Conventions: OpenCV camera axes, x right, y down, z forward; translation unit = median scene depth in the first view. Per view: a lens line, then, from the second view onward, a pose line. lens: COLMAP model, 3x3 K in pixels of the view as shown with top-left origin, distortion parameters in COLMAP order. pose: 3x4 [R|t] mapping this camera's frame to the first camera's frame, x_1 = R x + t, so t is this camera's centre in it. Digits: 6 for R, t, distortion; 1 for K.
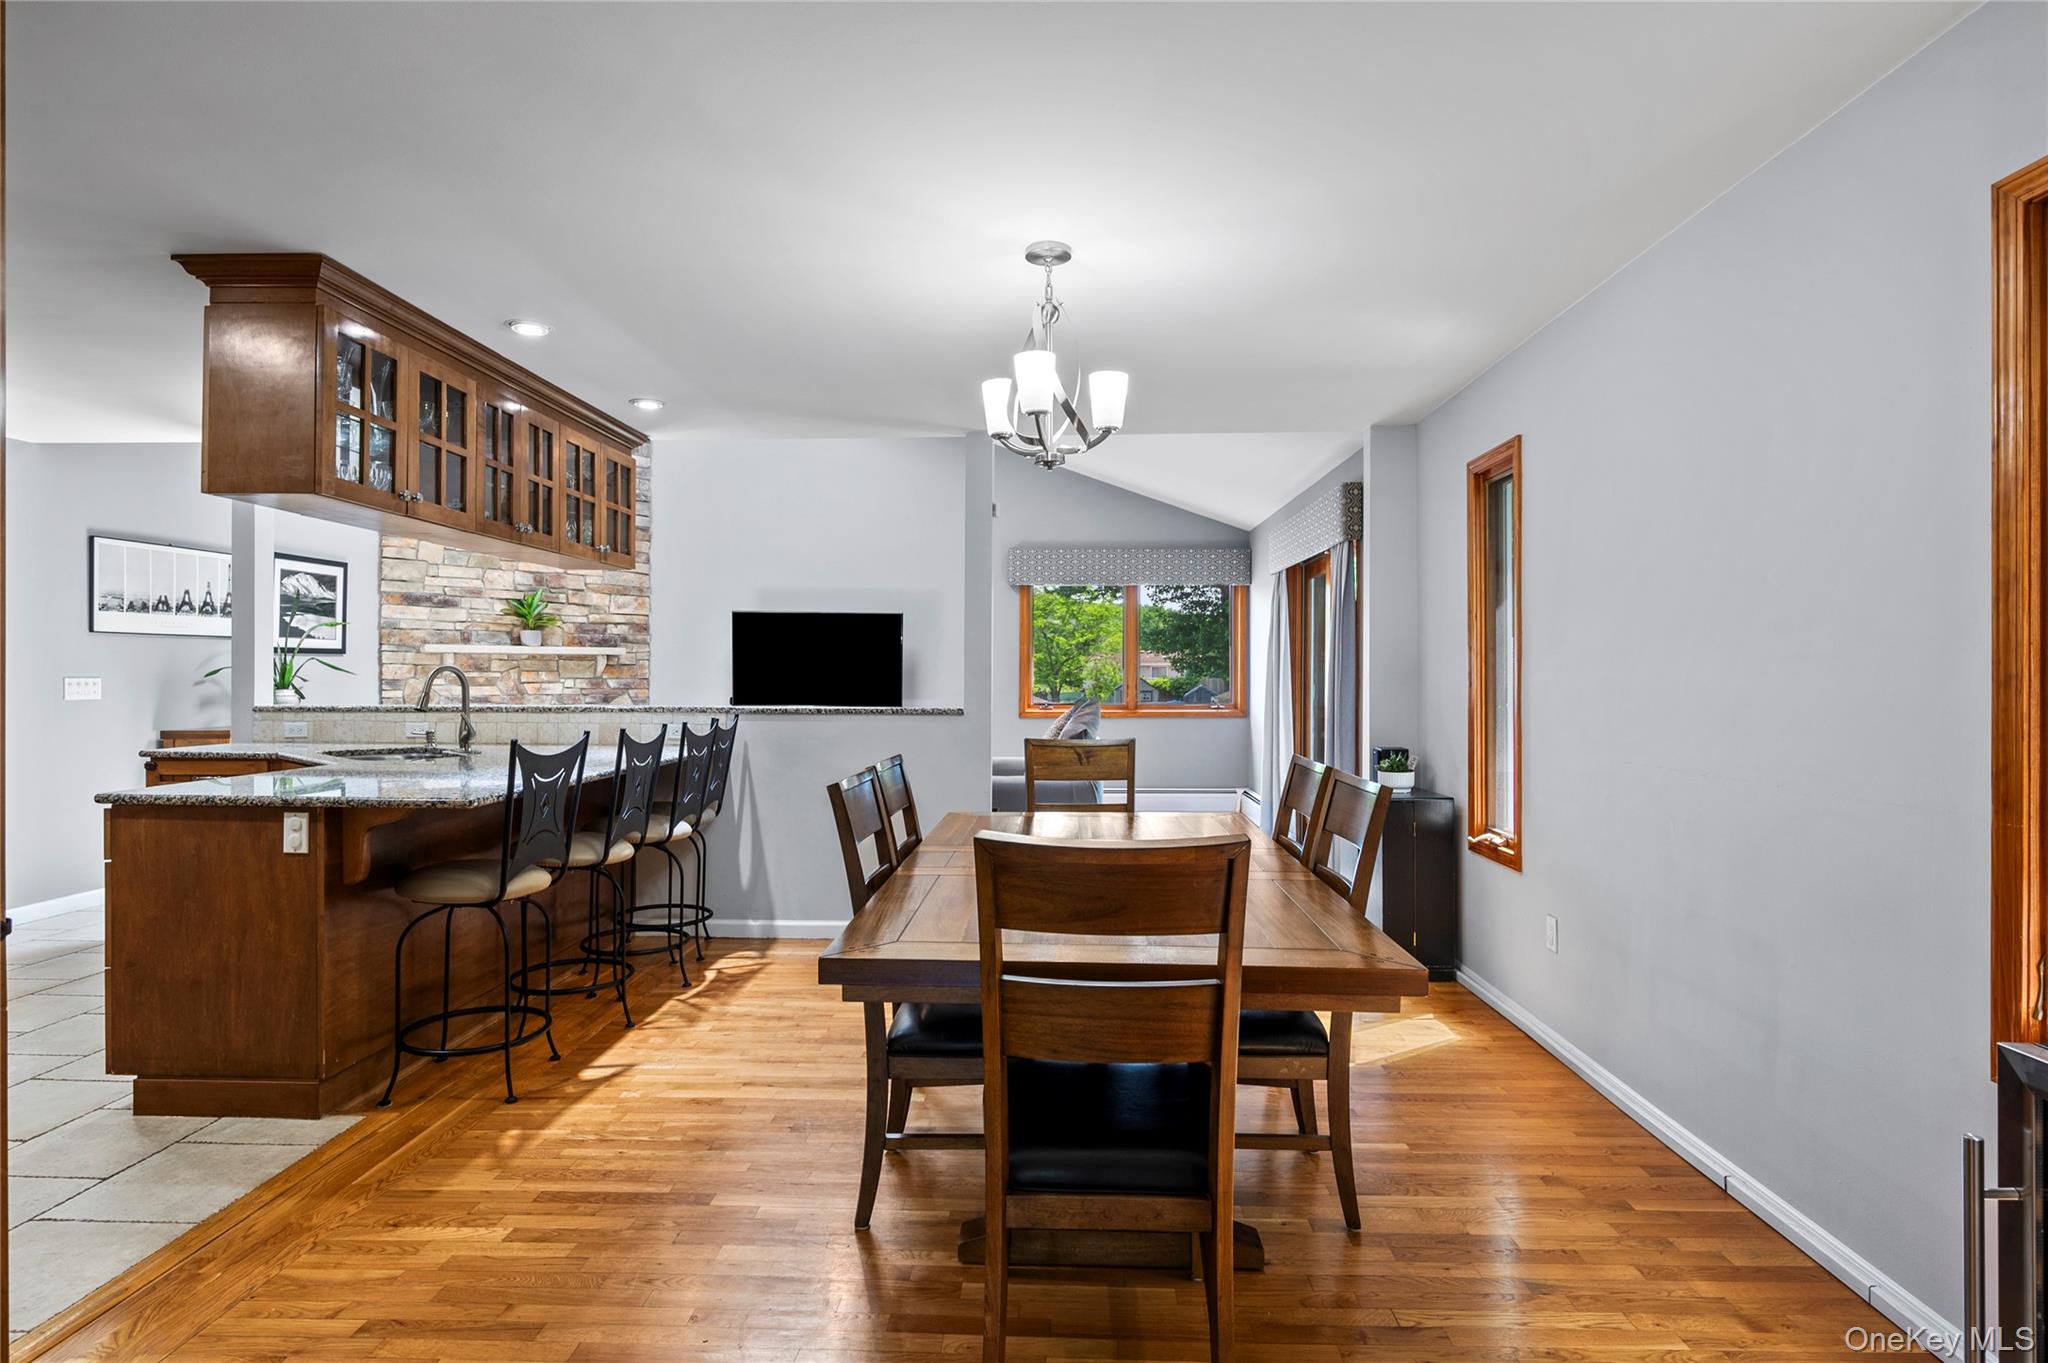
lens RADIAL K [[1071.6, 0, 1038.3], [0, 1071.6, 676.7], [0, 0, 1]] dist [-0.005725, -0.000712]
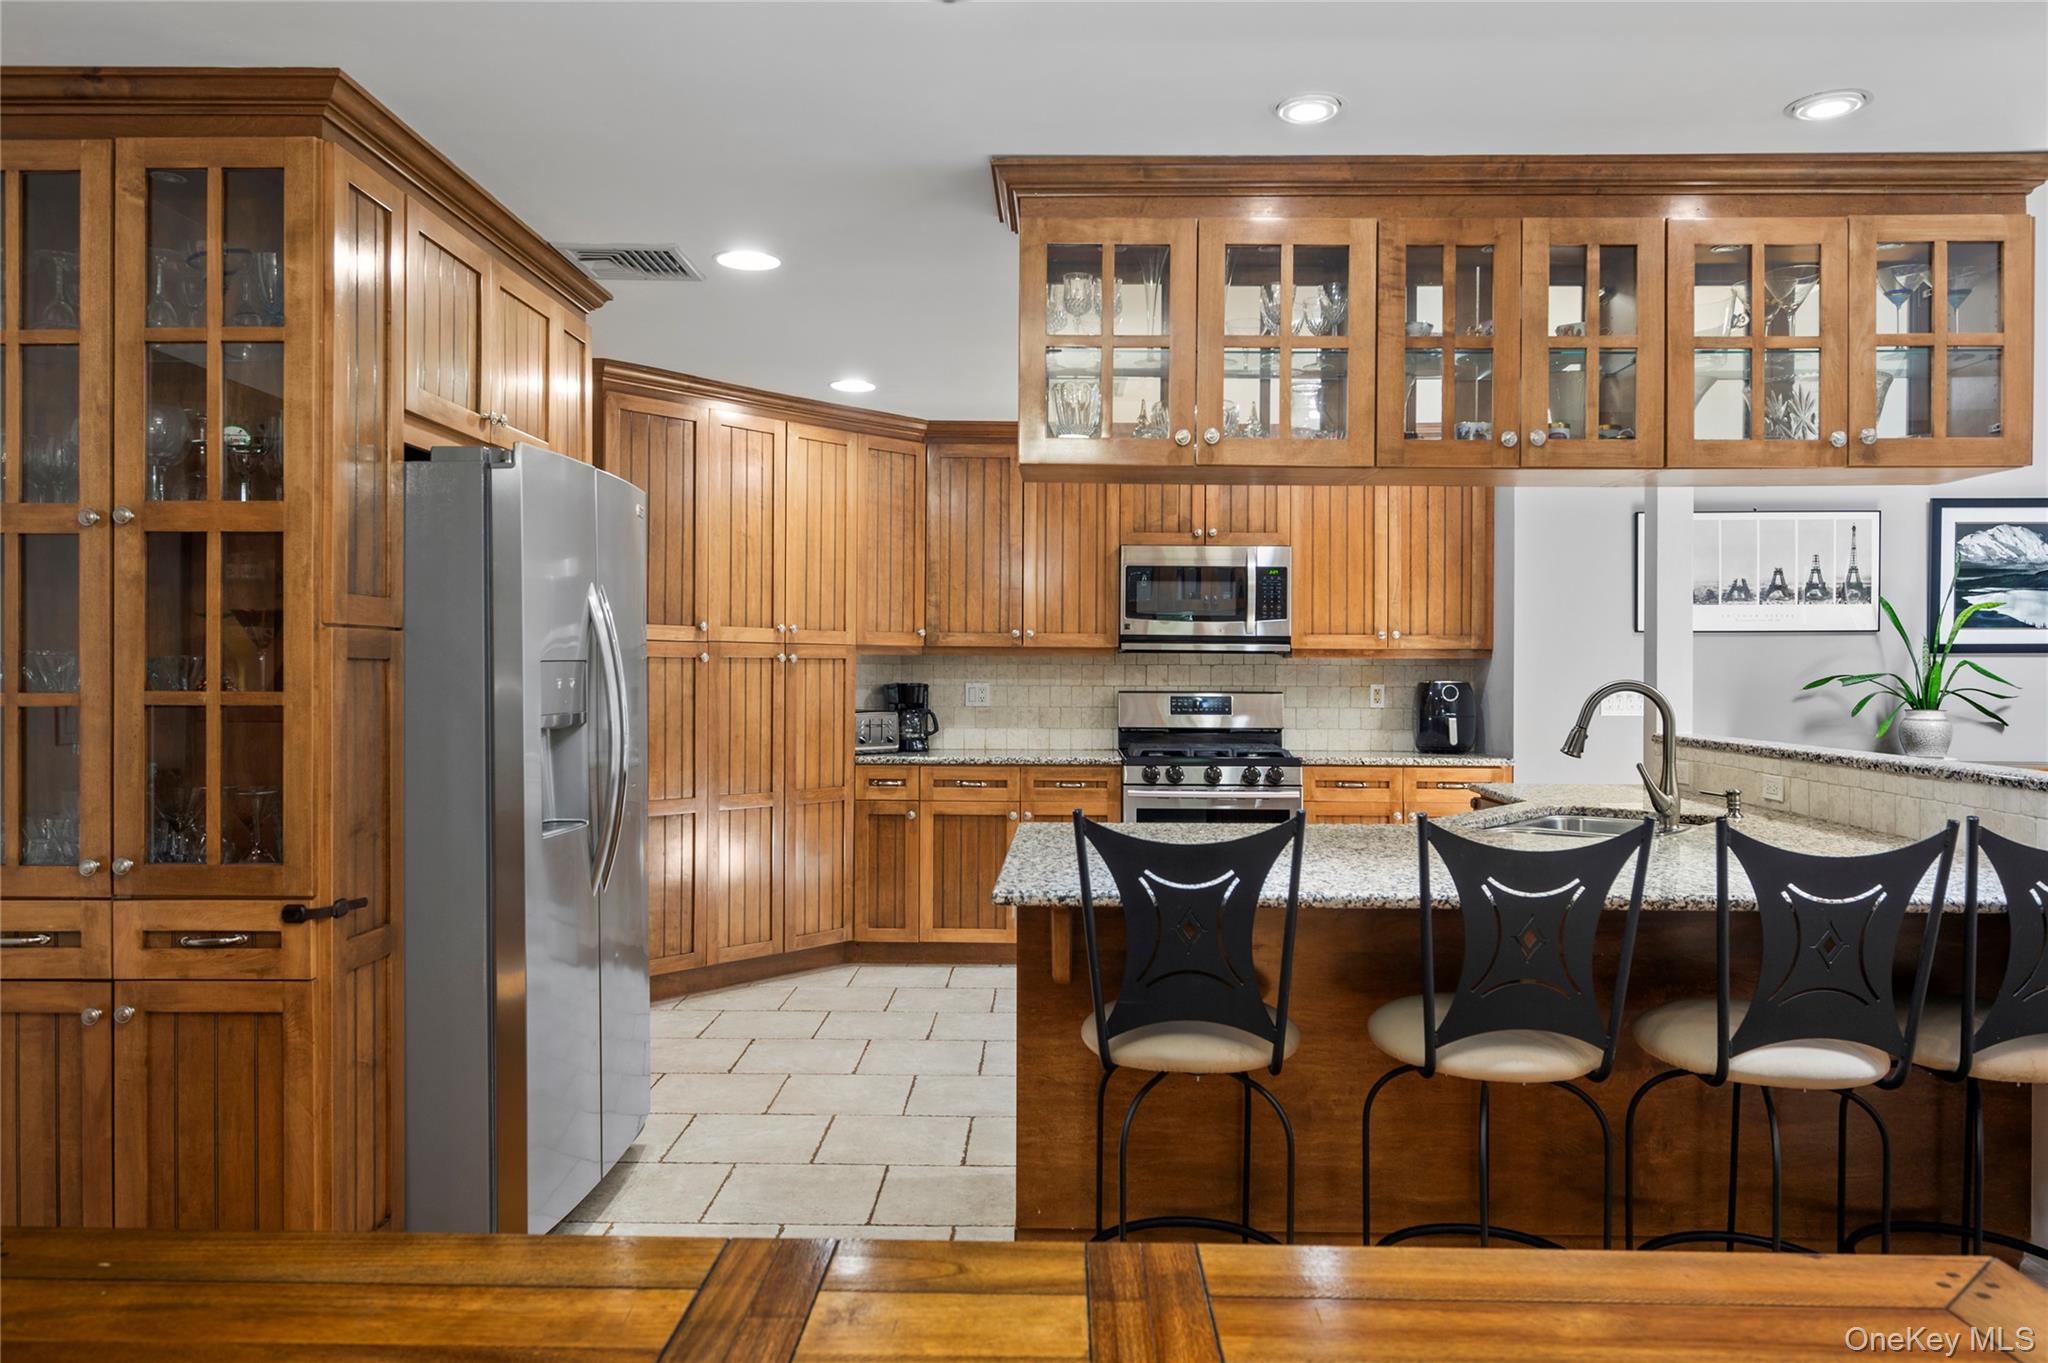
lens RADIAL K [[1460.5, 0, 1019.6], [0, 1460.5, 676.9], [0, 0, 1]] dist [-0.002530, -0.011547]
pose [[-0.000967, 0.006842, -0.999976, 0.147065], [-0.006218, 0.999957, 0.006848, -0.008873], [0.999980, 0.006224, -0.000925, 0.373098]]
